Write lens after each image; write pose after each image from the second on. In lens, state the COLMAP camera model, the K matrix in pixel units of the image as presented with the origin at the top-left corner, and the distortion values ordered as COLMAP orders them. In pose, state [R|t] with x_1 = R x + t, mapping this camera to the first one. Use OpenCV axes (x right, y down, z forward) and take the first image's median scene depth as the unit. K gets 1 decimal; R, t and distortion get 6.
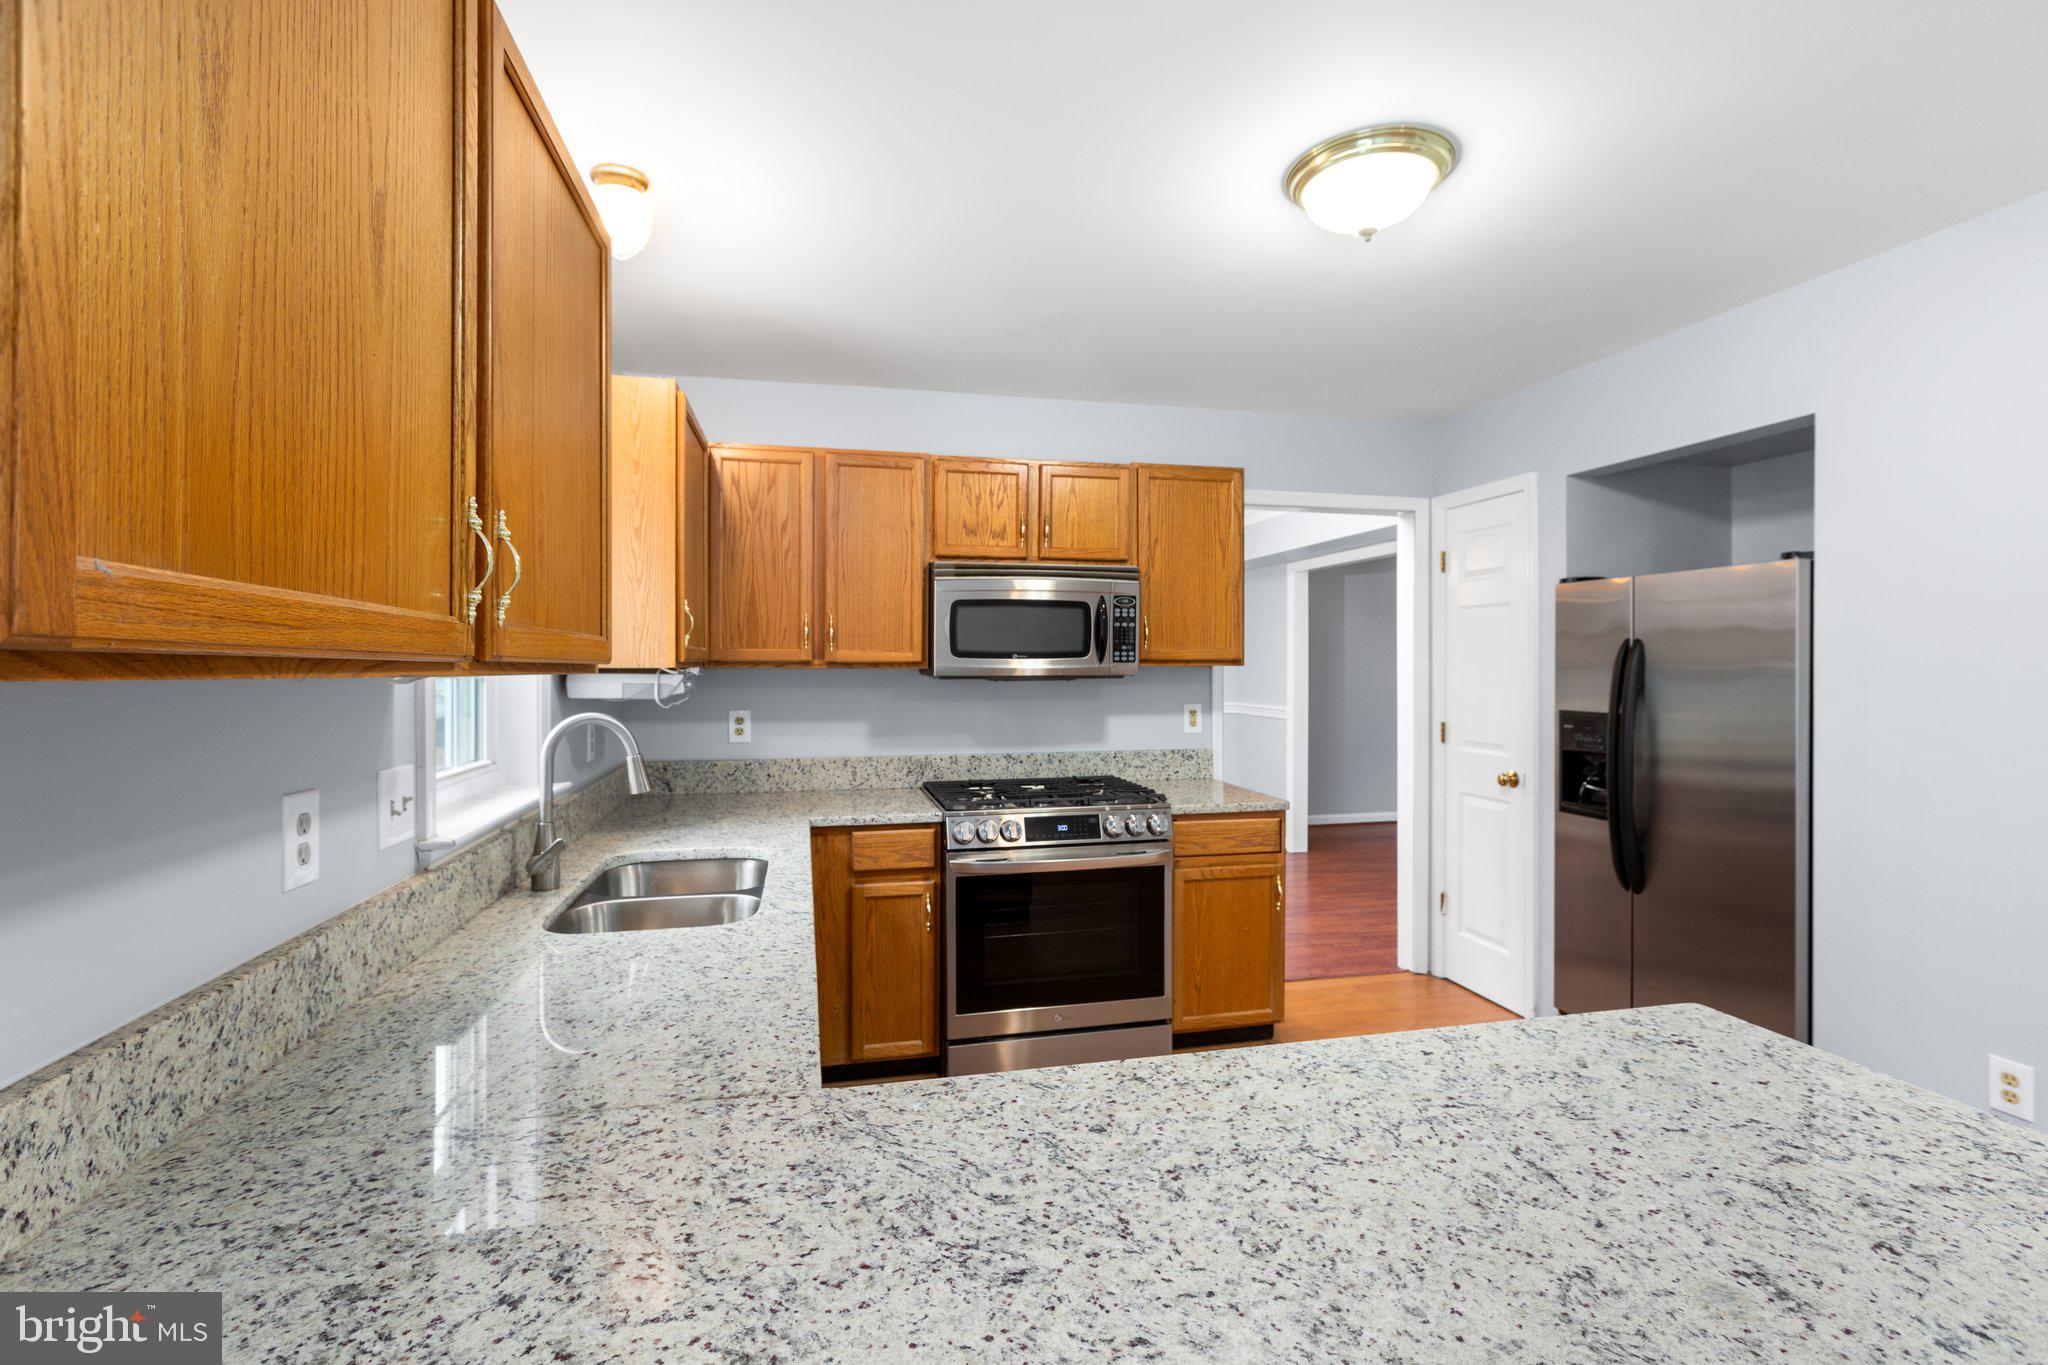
lens RADIAL K [[911.1, 0, 1015.4], [0, 911.1, 673.1], [0, 0, 1]] dist [-0.002206, -0.000649]
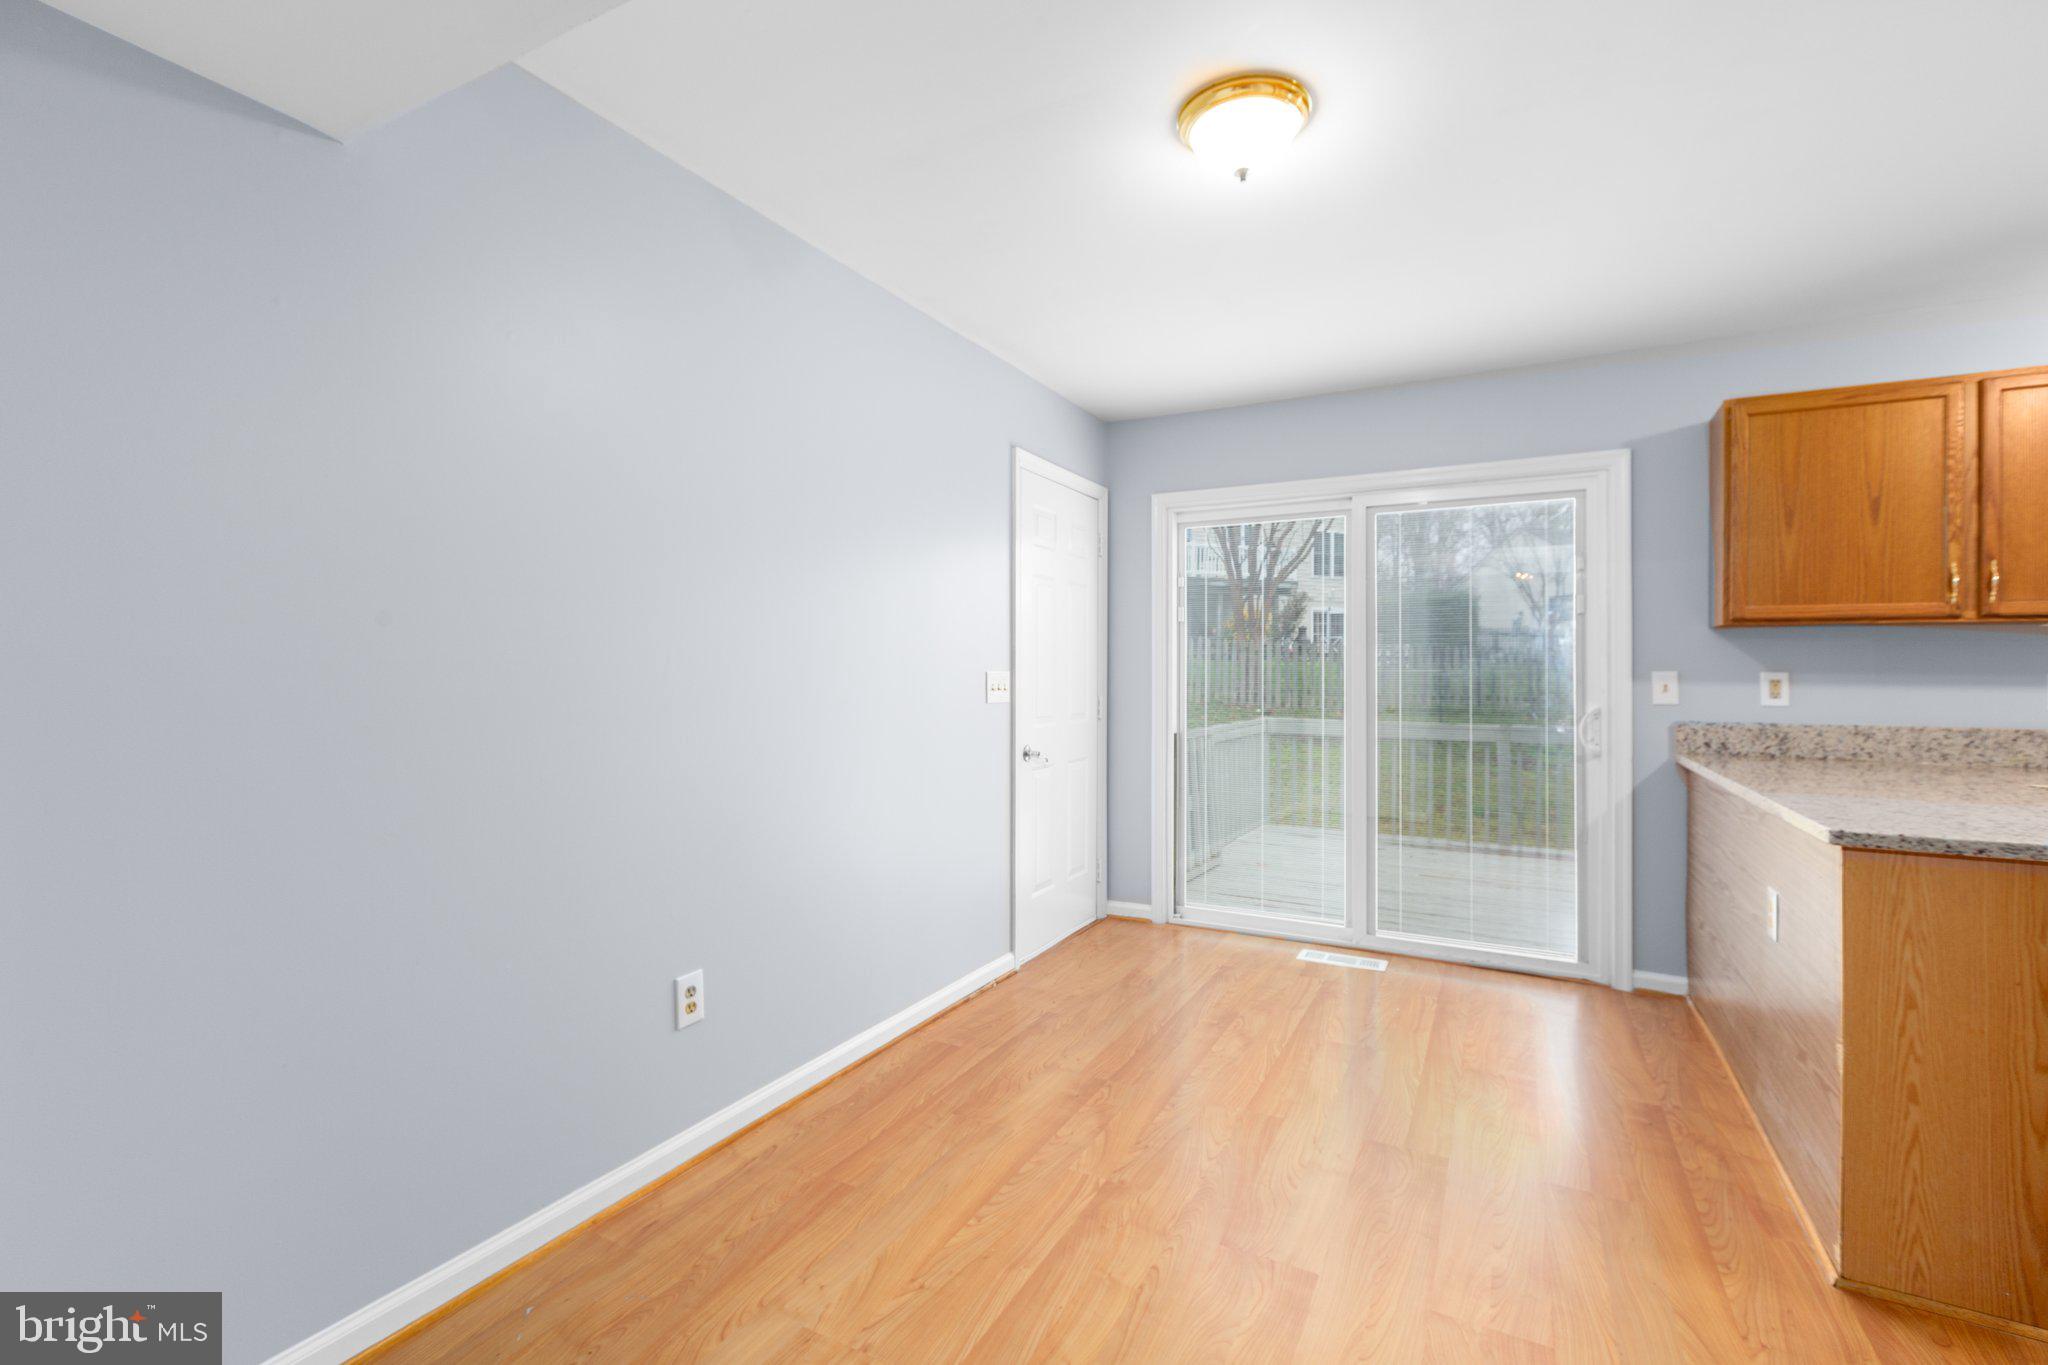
lens RADIAL K [[911.1, 0, 1020.8], [0, 911.1, 667.9], [0, 0, 1]] dist [-0.002206, -0.000649]
pose [[-0.656504, -0.004819, -0.754308, 1.068104], [-0.010120, 0.999946, 0.002420, 0.053198], [0.754255, 0.009222, -0.656517, 0.182304]]
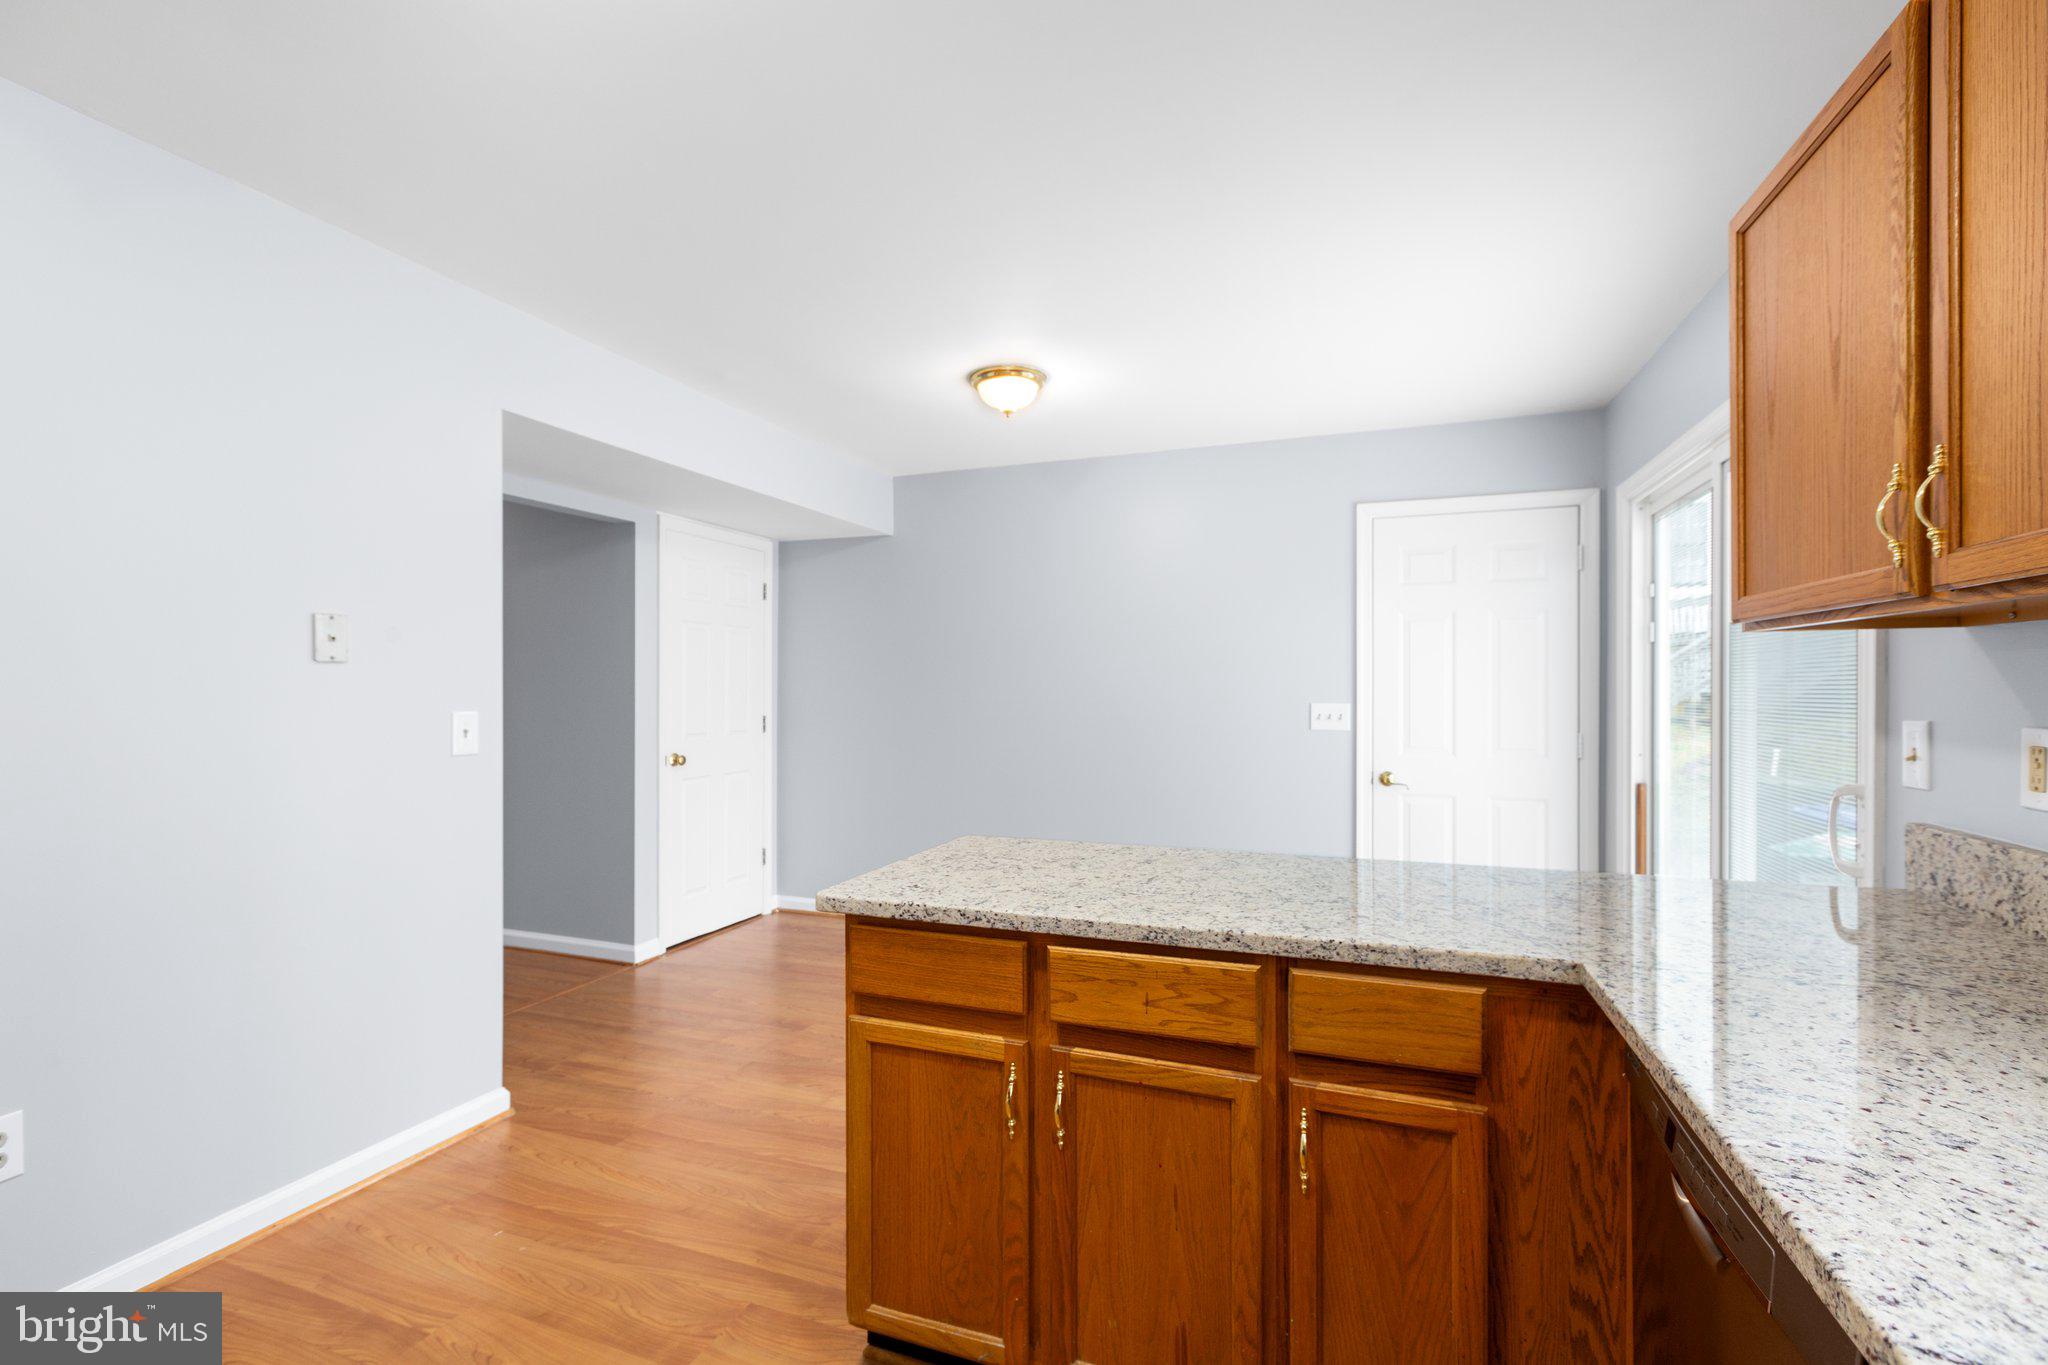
lens RADIAL K [[911.1, 0, 1010.0], [0, 911.1, 687.0], [0, 0, 1]] dist [-0.002206, -0.000649]
pose [[-0.834207, 0.003857, 0.551437, -0.079350], [0.008509, 0.999947, 0.005877, 0.026105], [-0.551385, 0.009595, -0.834196, 0.766348]]
